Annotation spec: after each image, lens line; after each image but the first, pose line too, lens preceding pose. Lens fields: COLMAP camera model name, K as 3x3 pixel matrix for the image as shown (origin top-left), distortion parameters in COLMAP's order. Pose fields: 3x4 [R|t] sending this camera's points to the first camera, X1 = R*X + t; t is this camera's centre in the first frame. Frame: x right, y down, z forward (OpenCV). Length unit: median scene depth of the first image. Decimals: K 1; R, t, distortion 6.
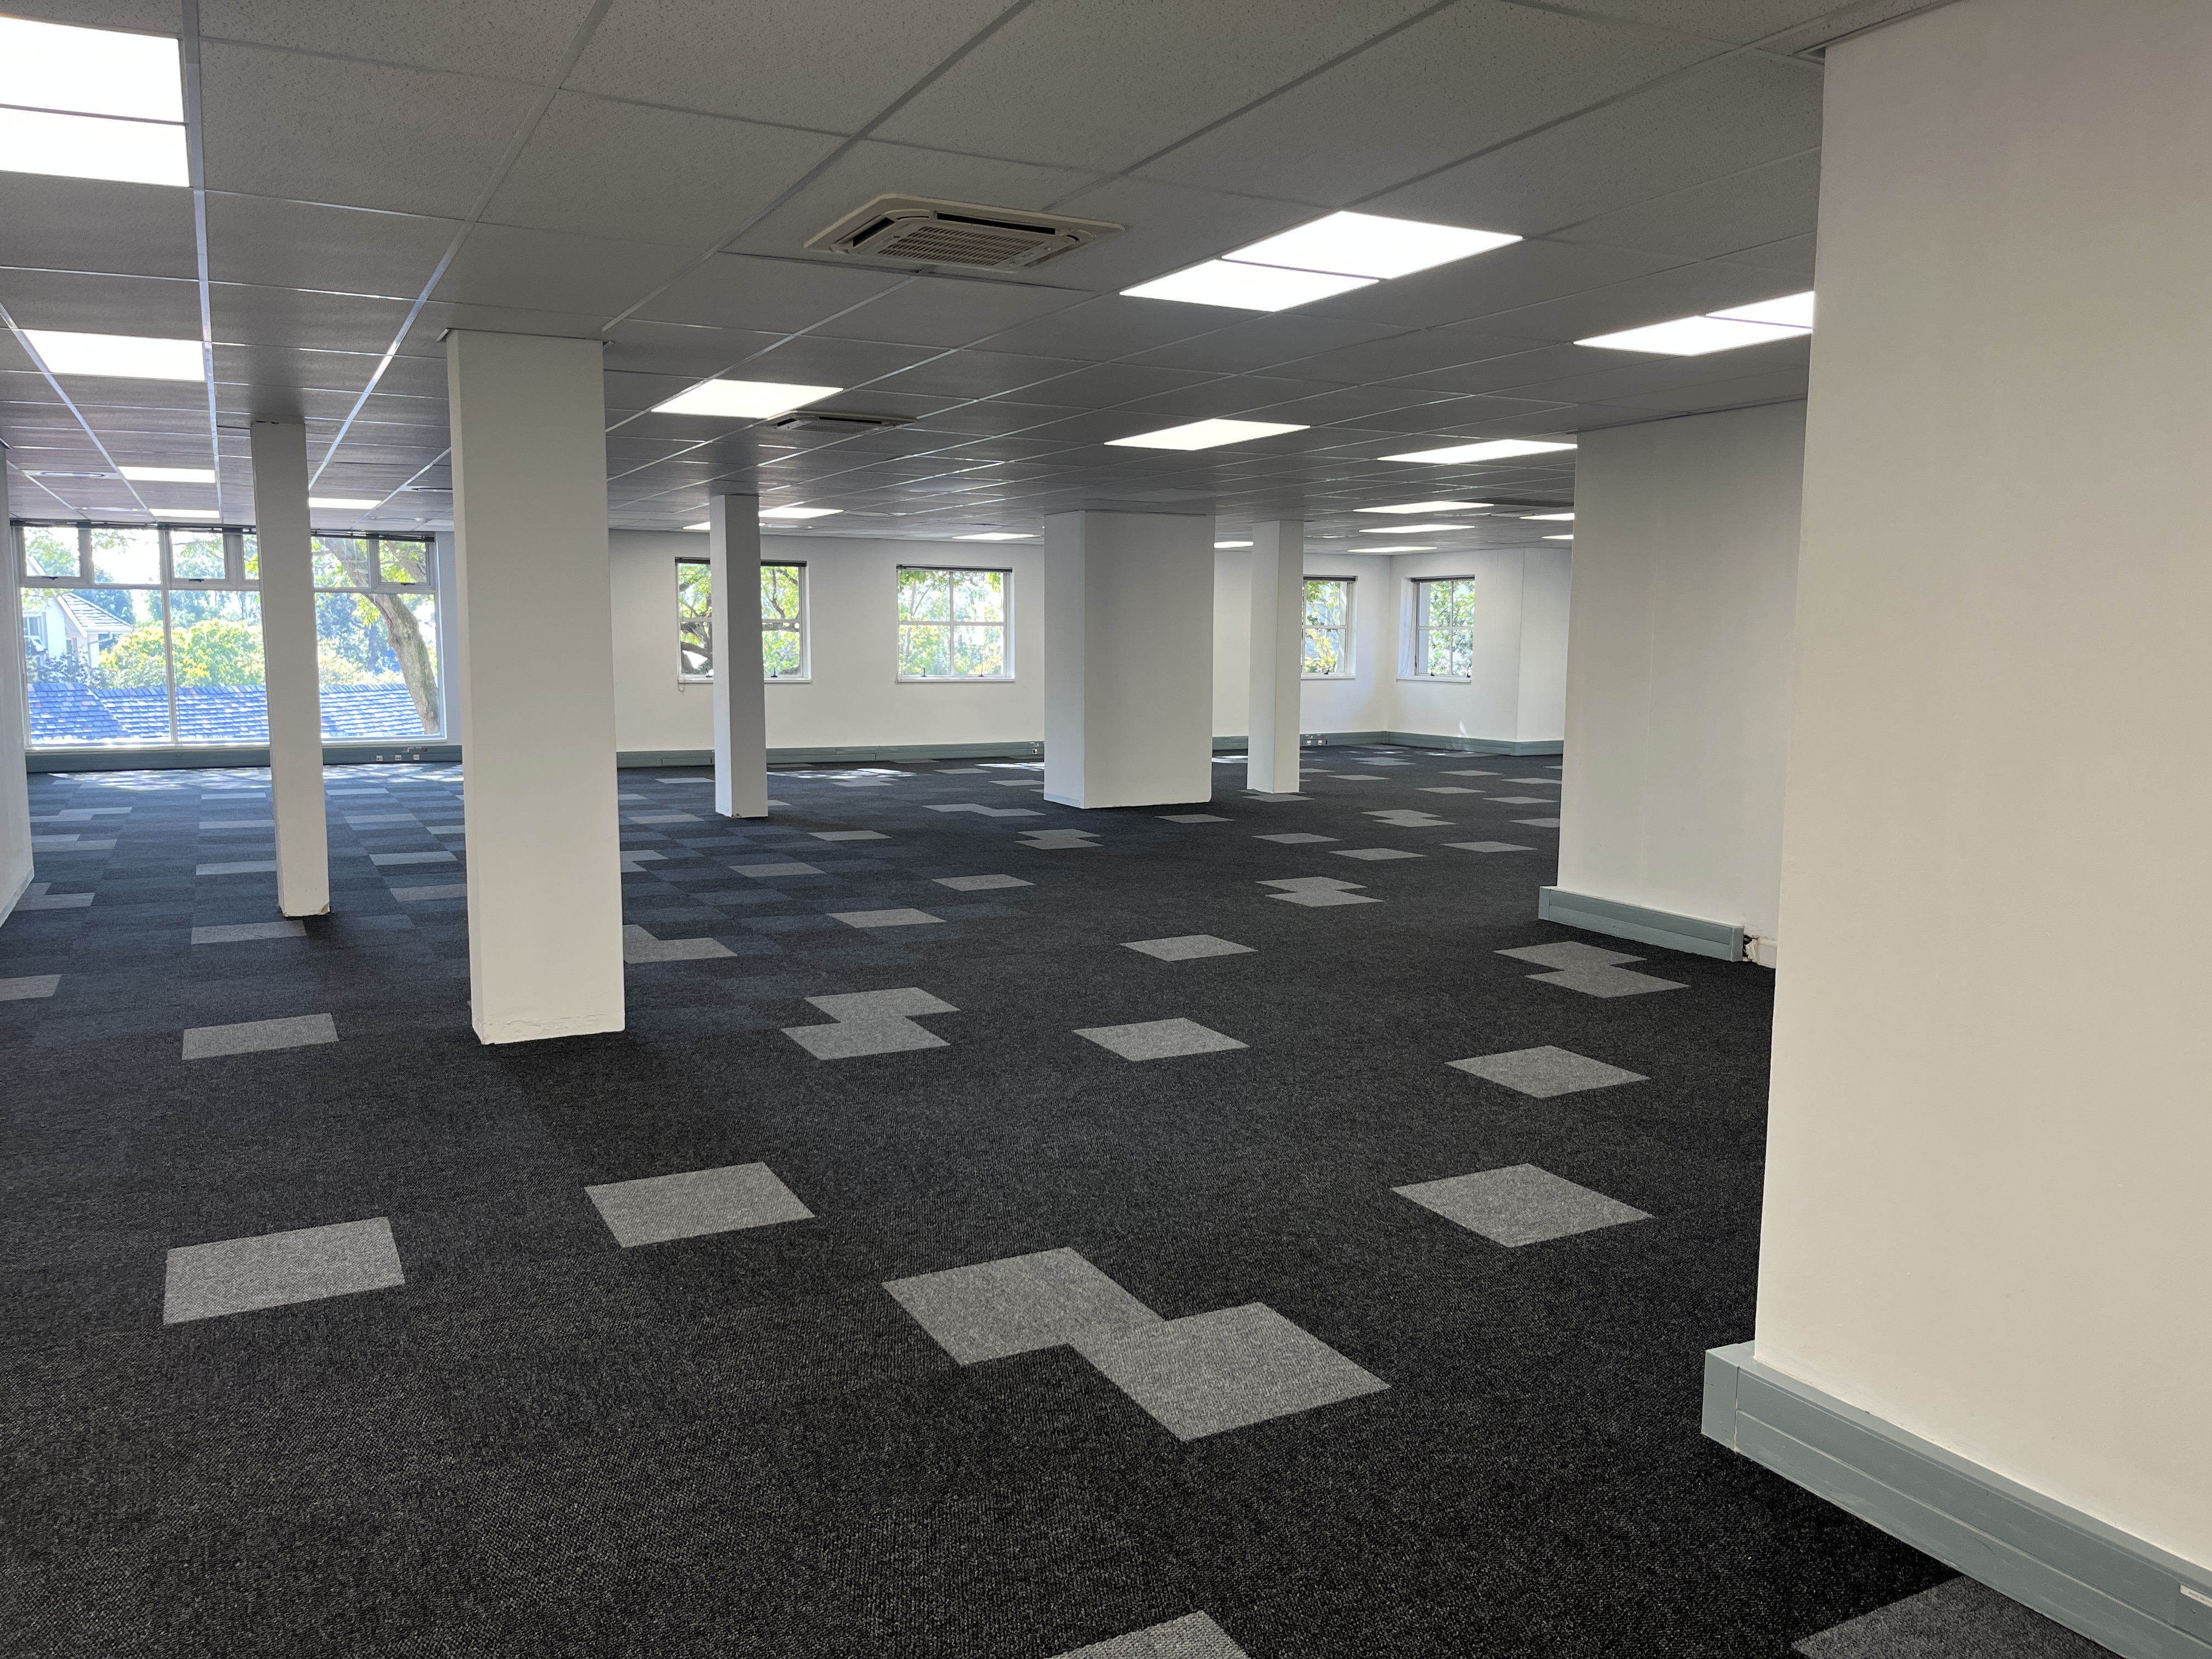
lens RADIAL K [[1686.1, 0, 1121.0], [0, 1686.1, 840.3], [0, 0, 1]] dist [0.058889, -0.087684]
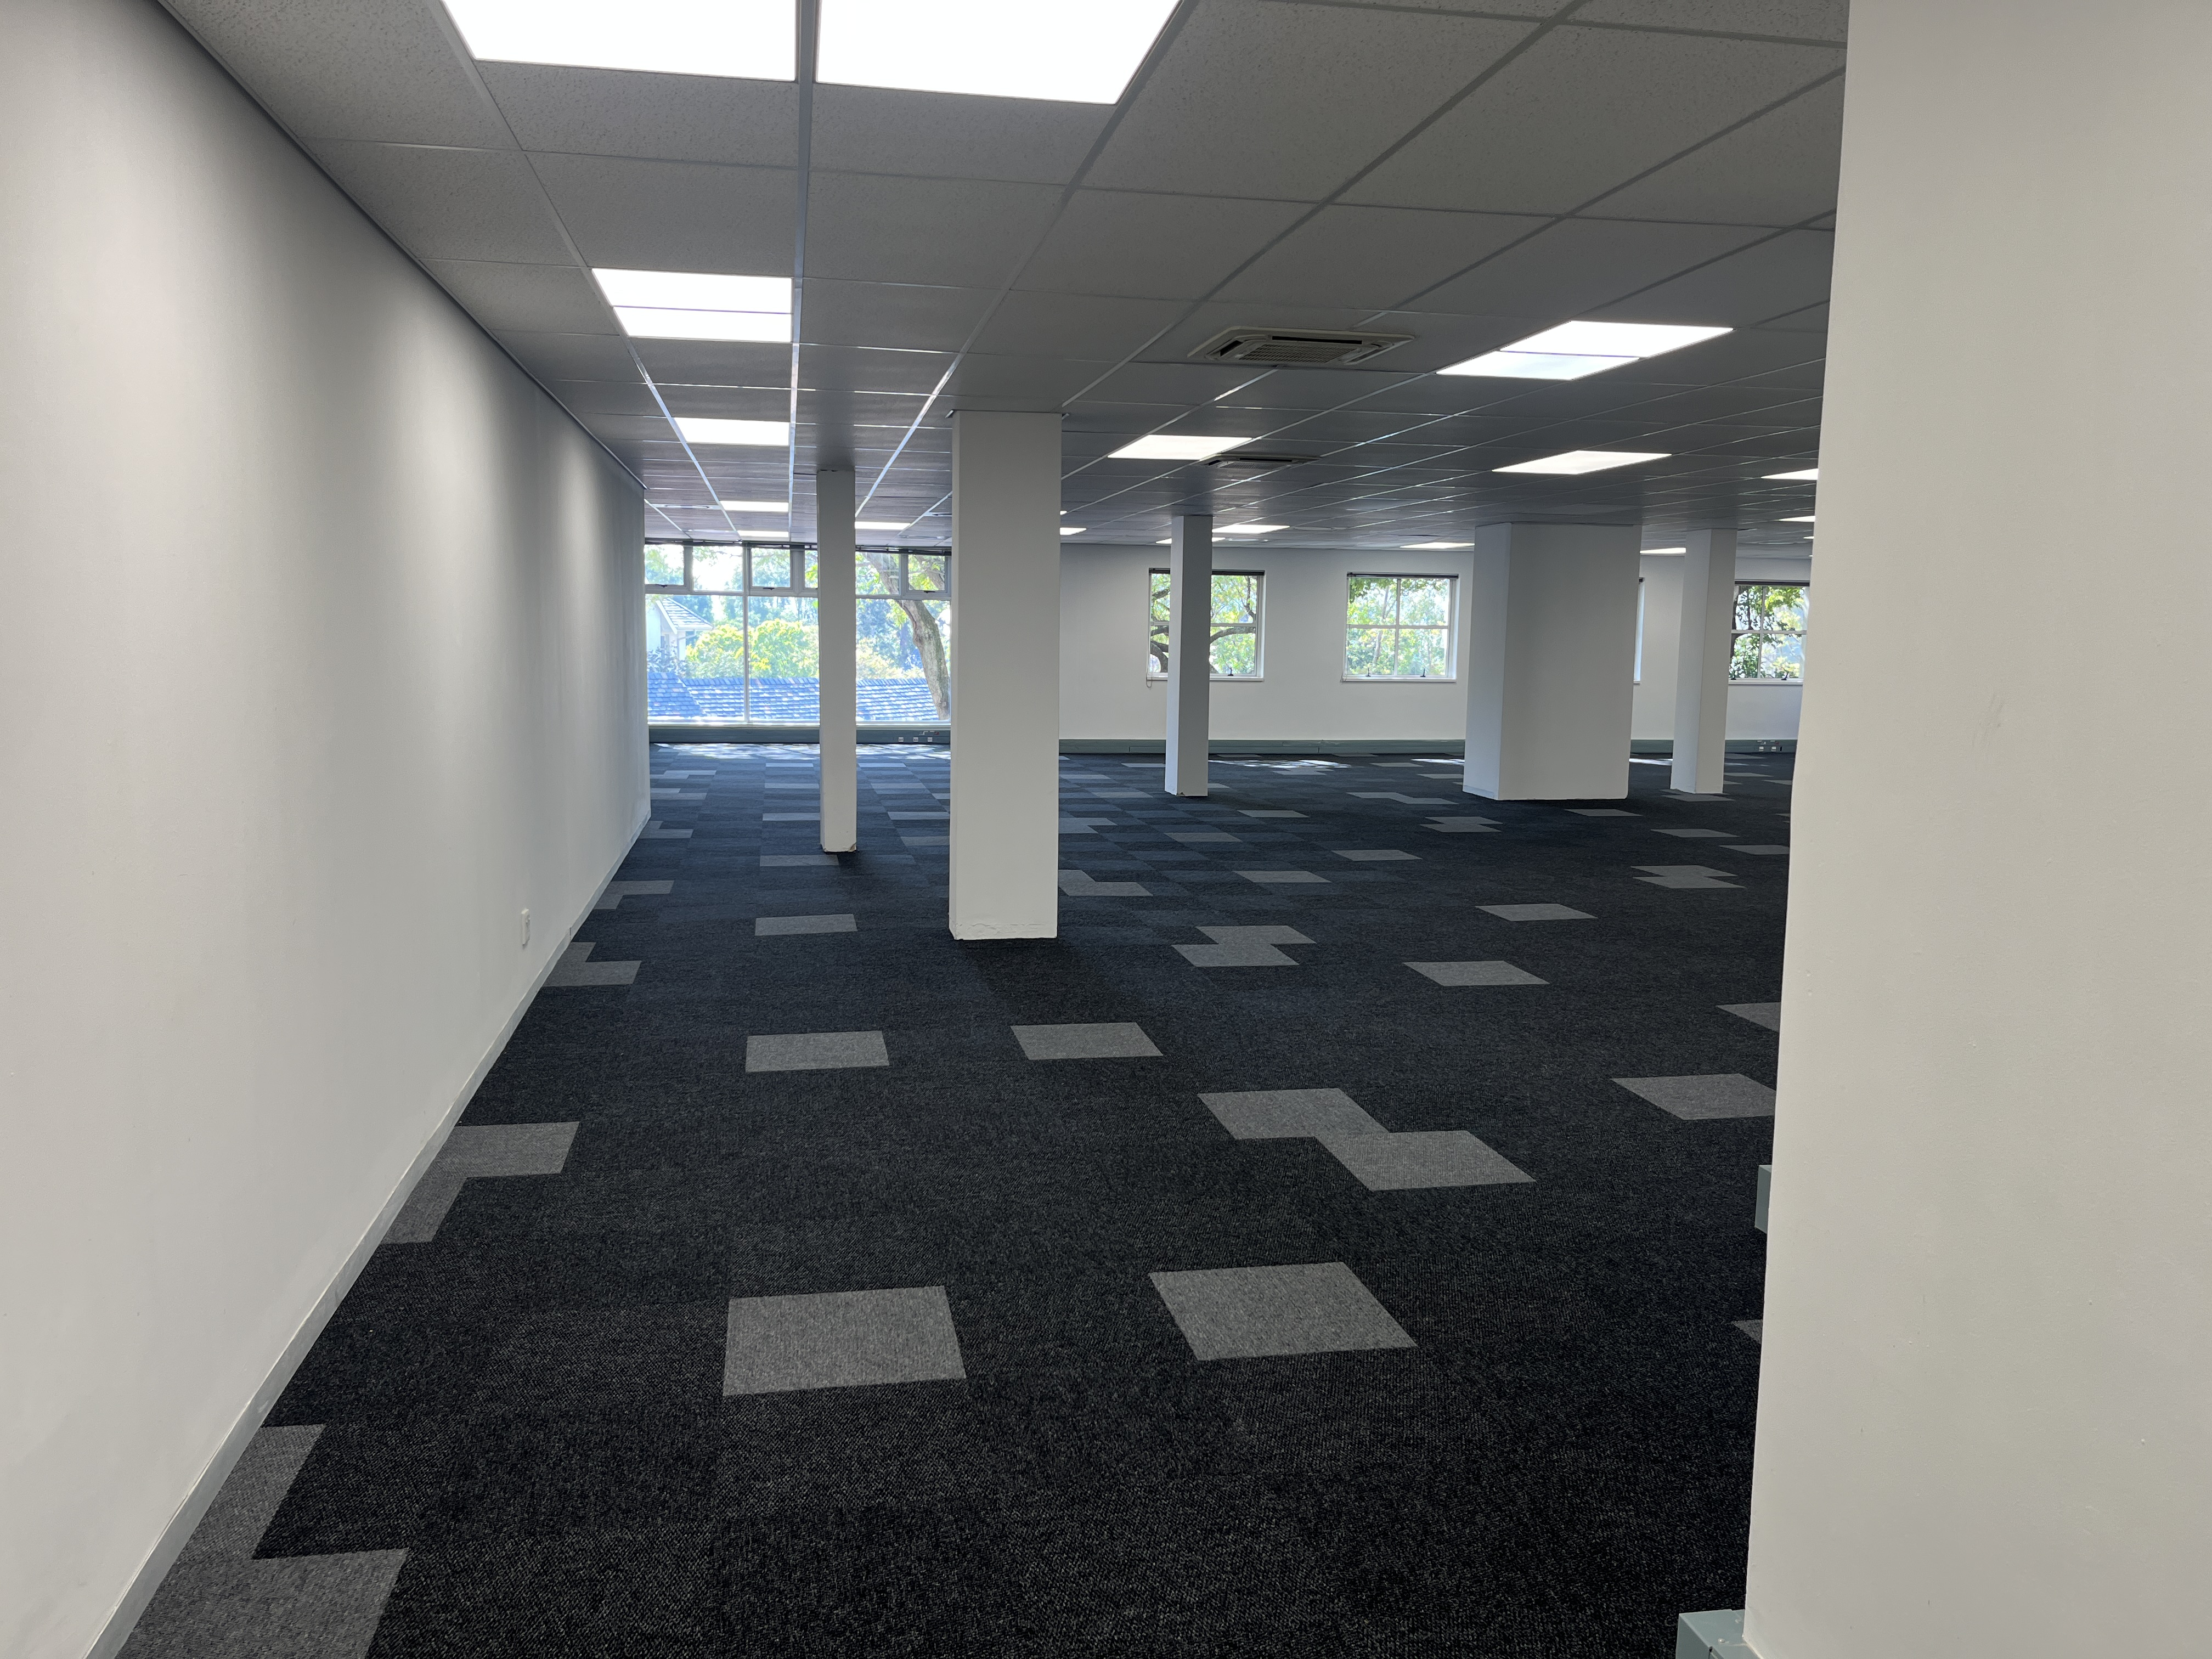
lens RADIAL K [[1686.1, 0, 1121.0], [0, 1686.1, 840.3], [0, 0, 1]] dist [0.058889, -0.087684]
pose [[0.959425, 0.043577, -0.278578, 0.063089], [-0.044106, 0.999017, 0.004369, 0.015844], [0.278494, 0.008096, 0.960404, -0.130790]]
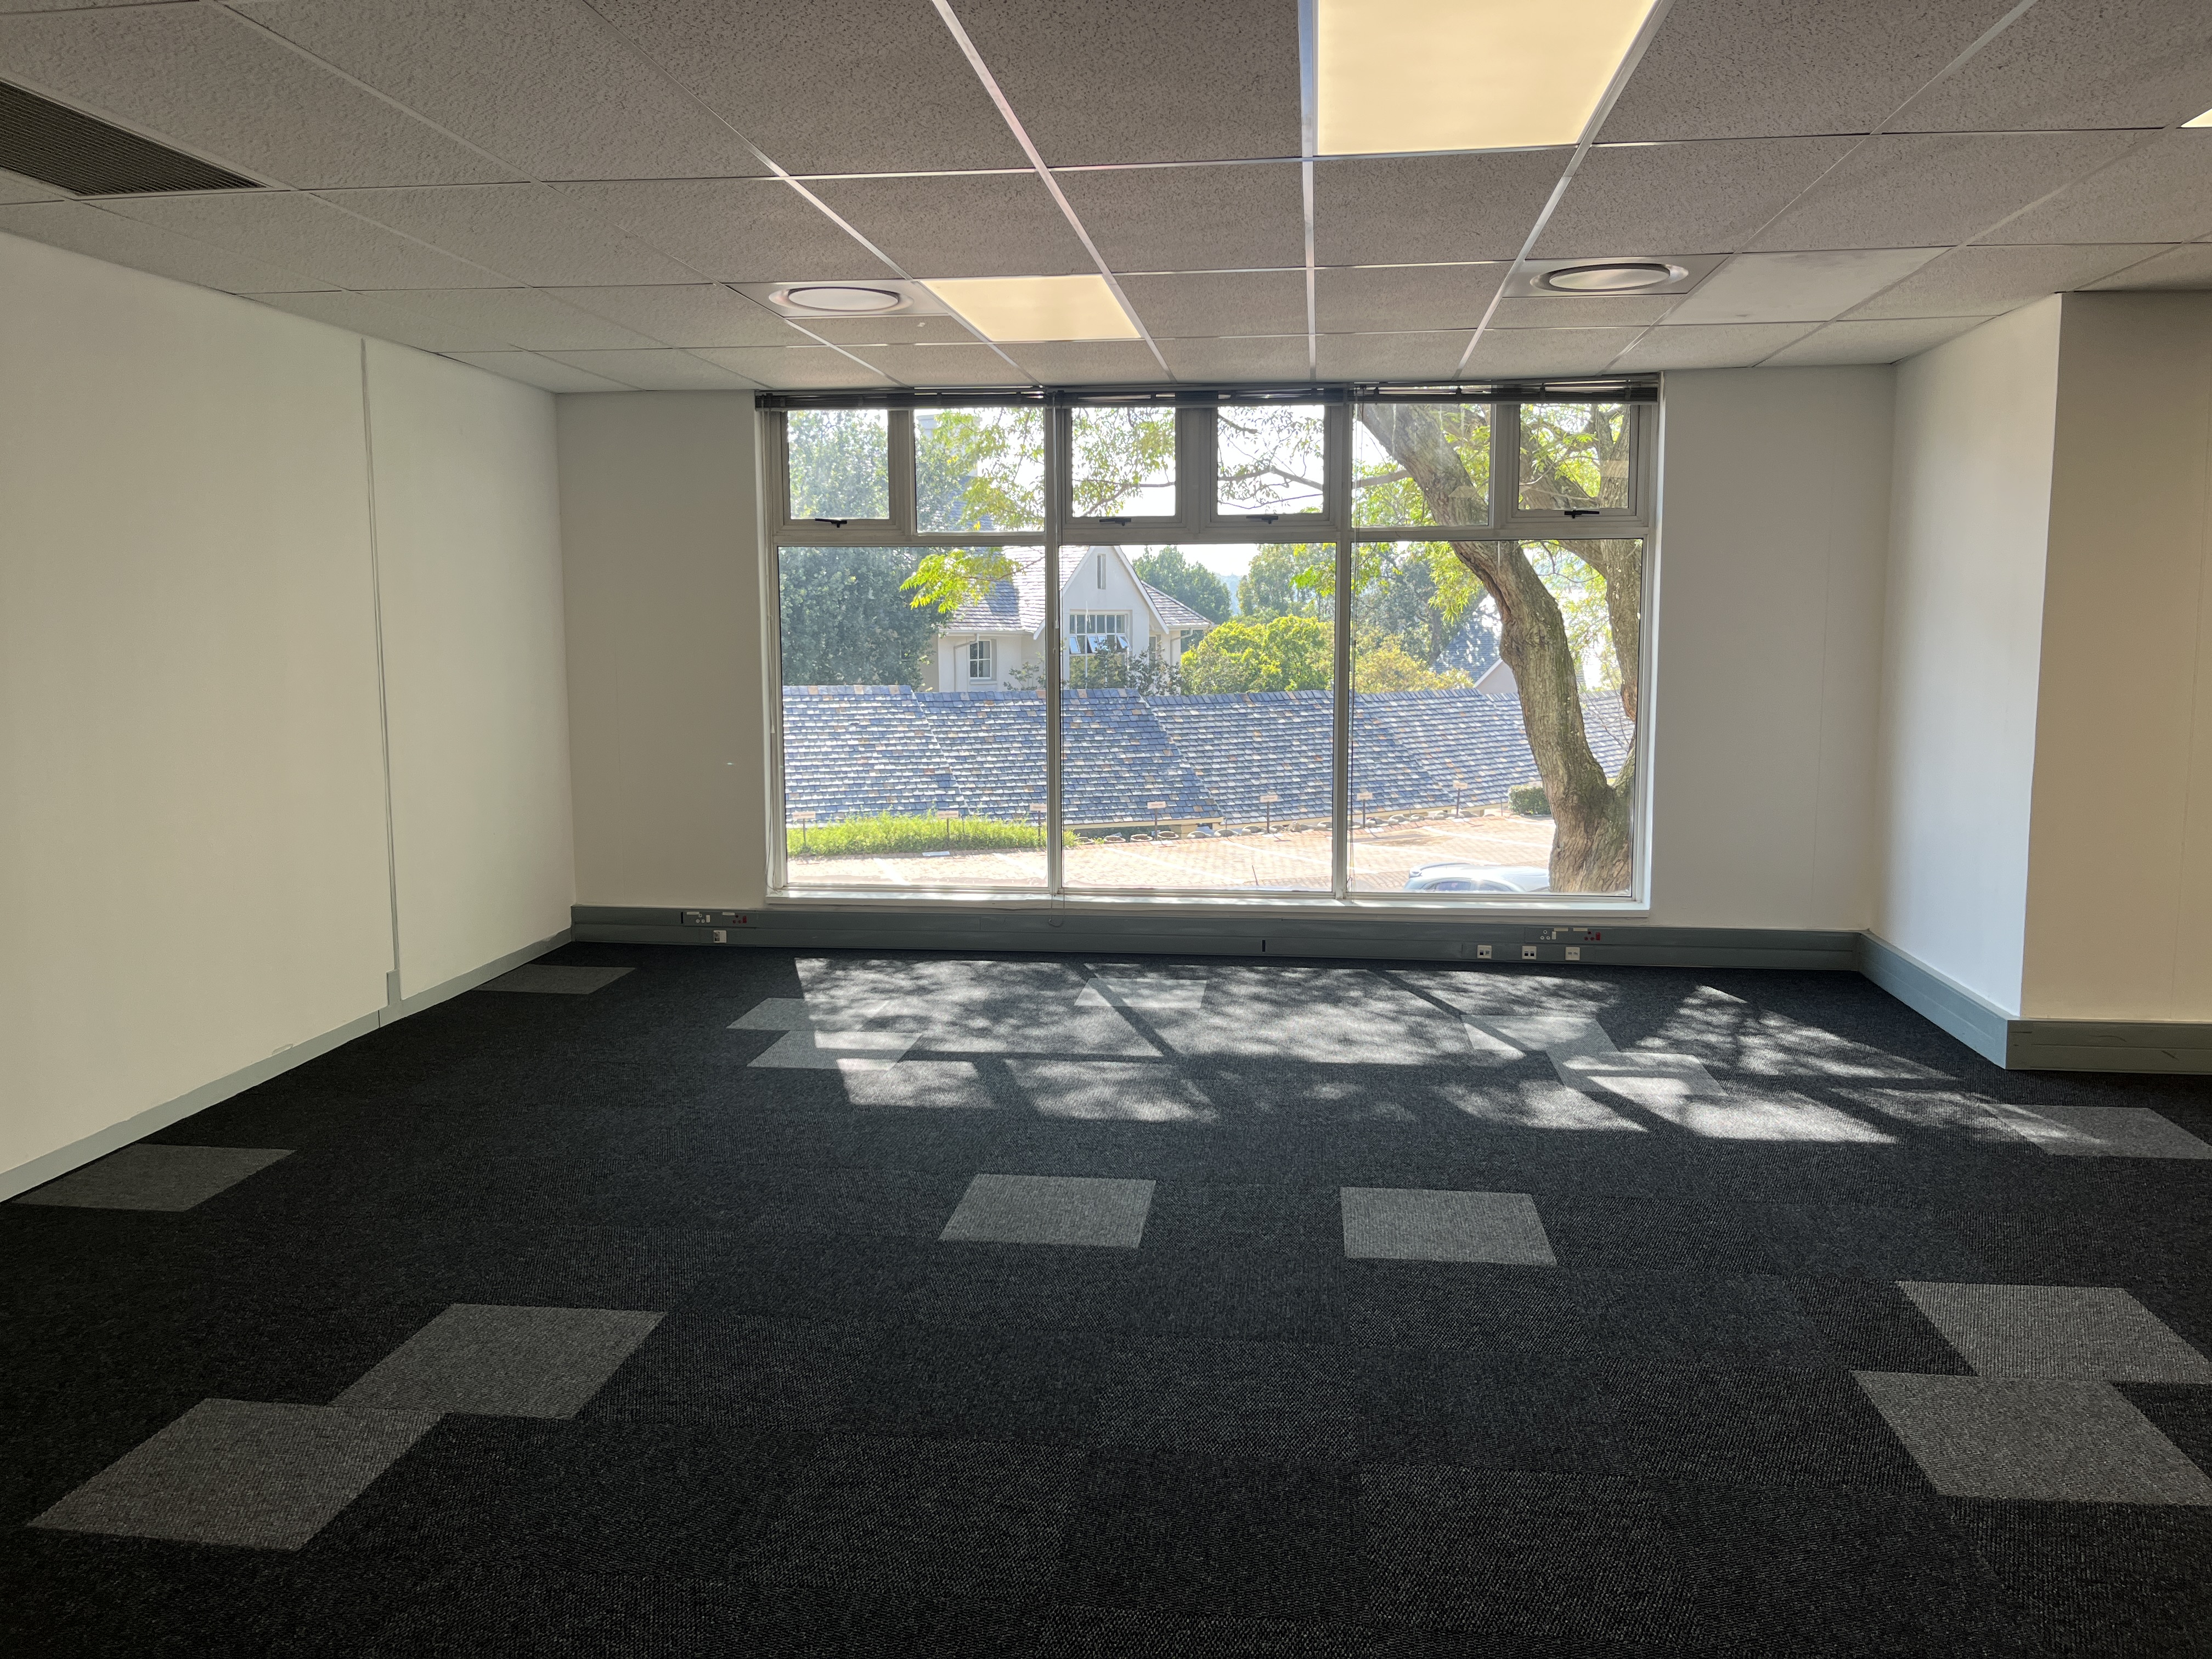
lens RADIAL K [[1686.1, 0, 1121.0], [0, 1686.1, 840.3], [0, 0, 1]] dist [0.058889, -0.087684]
pose [[0.829394, 0.062346, -0.555174, -0.460668], [-0.059215, 0.997966, 0.023608, -0.125905], [0.555517, 0.013294, 0.831399, 0.993254]]
